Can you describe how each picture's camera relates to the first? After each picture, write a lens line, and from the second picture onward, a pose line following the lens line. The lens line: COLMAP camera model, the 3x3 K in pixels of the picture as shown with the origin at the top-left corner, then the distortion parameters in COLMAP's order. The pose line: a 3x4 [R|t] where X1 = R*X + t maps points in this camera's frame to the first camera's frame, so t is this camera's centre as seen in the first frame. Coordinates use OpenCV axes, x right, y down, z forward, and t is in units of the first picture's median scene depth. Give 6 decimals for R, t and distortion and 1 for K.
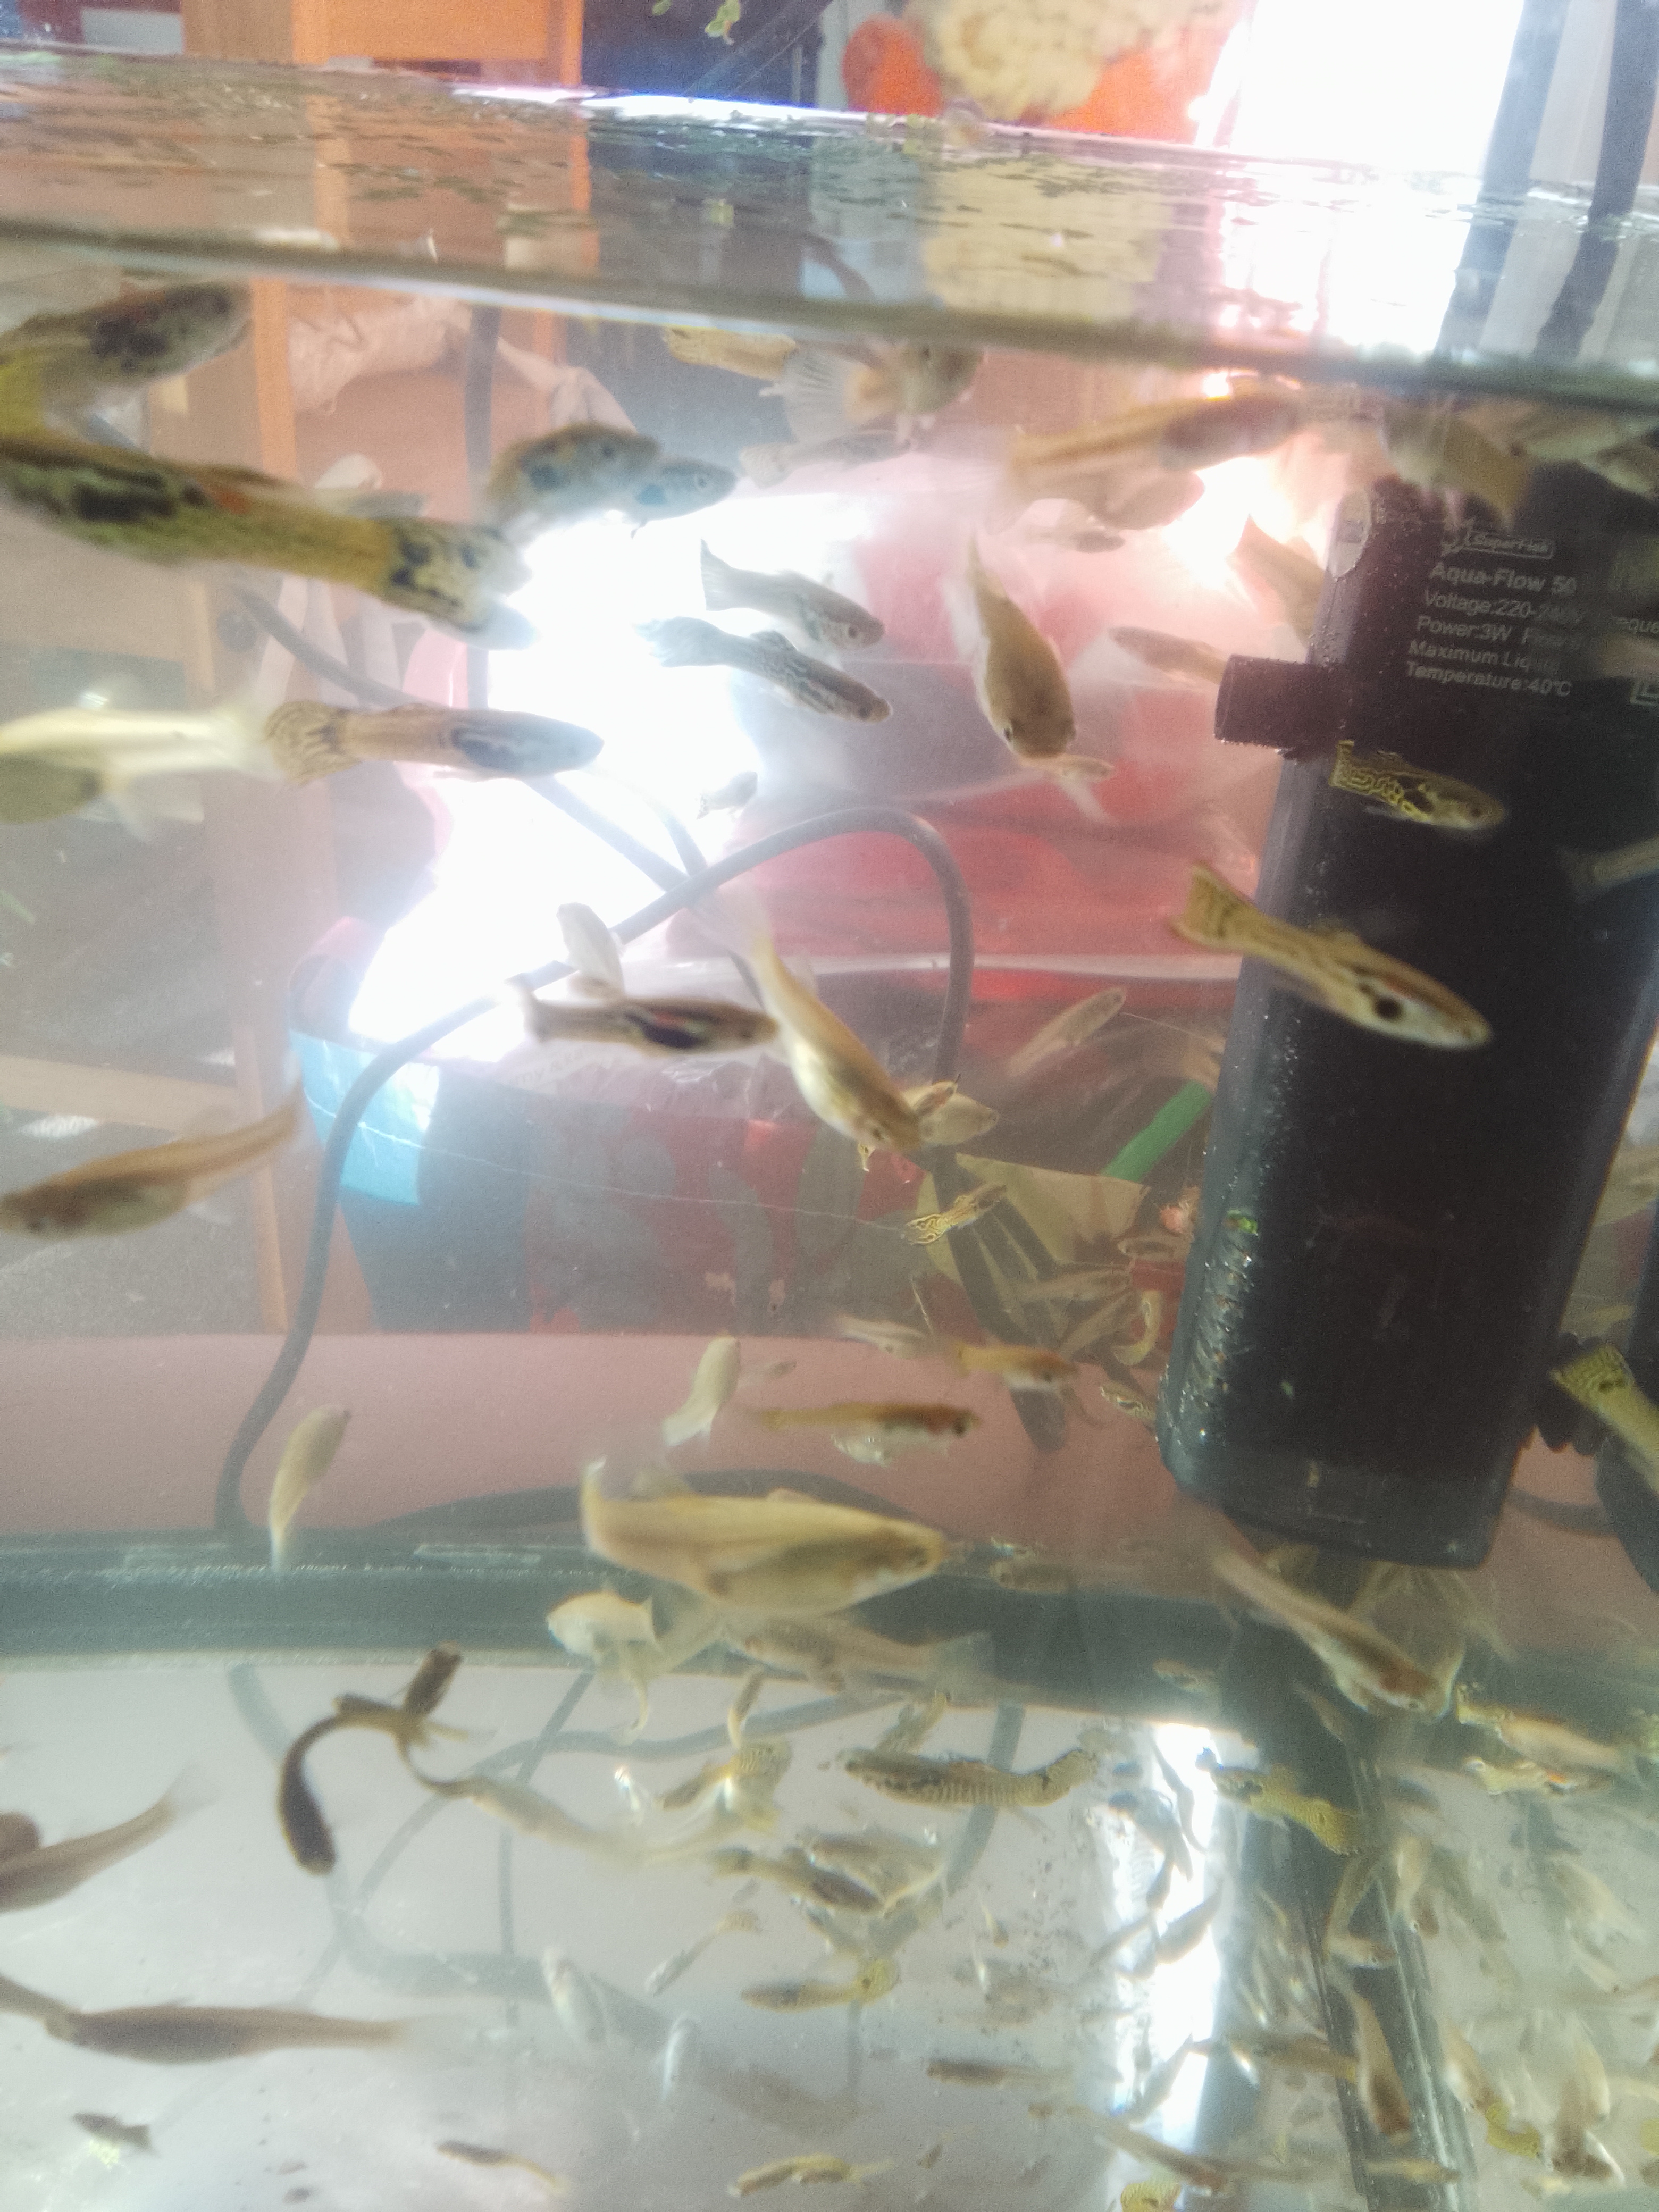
lens RADIAL K [[1597.5, 0, 829.5], [0, 1597.5, 1106.0], [0, 0, 1]] dist [0.097112, -0.146305]
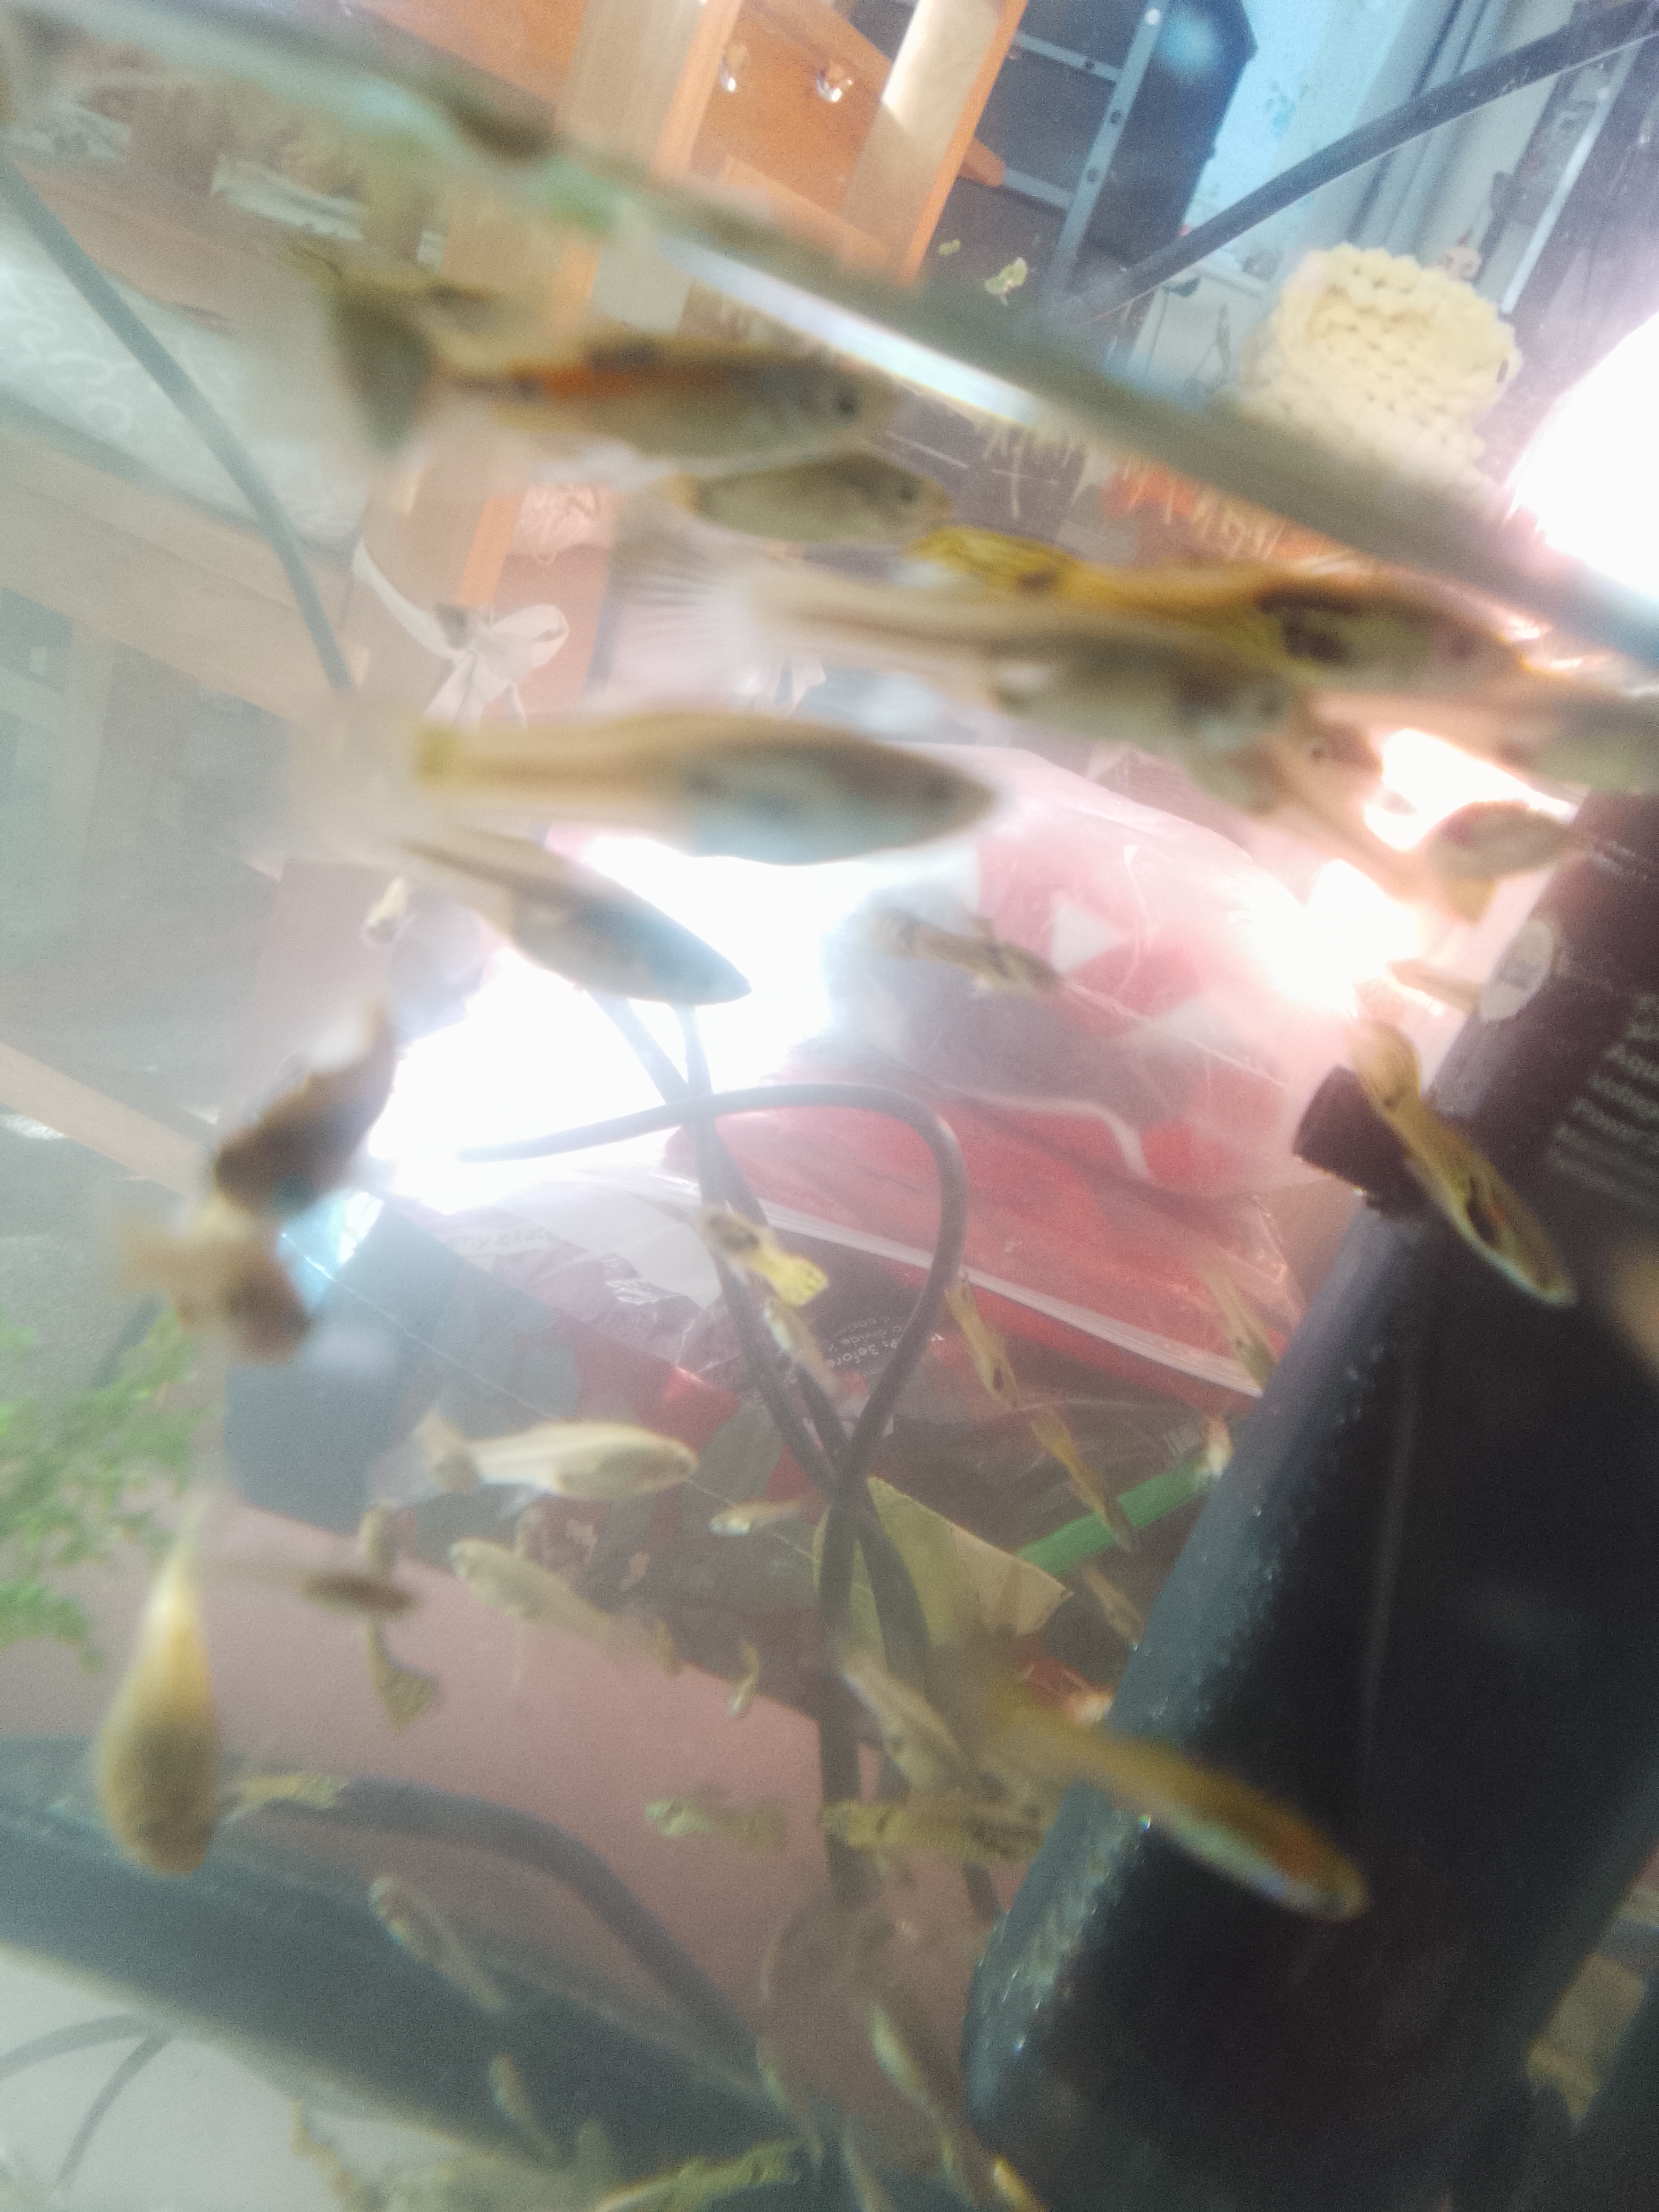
lens RADIAL K [[1597.5, 0, 829.5], [0, 1597.5, 1106.0], [0, 0, 1]] dist [0.097112, -0.146305]
pose [[0.947515, 0.318199, -0.031061, 0.036057], [-0.319204, 0.936064, -0.147962, -0.057898], [-0.018007, 0.150111, 0.988505, 0.201118]]
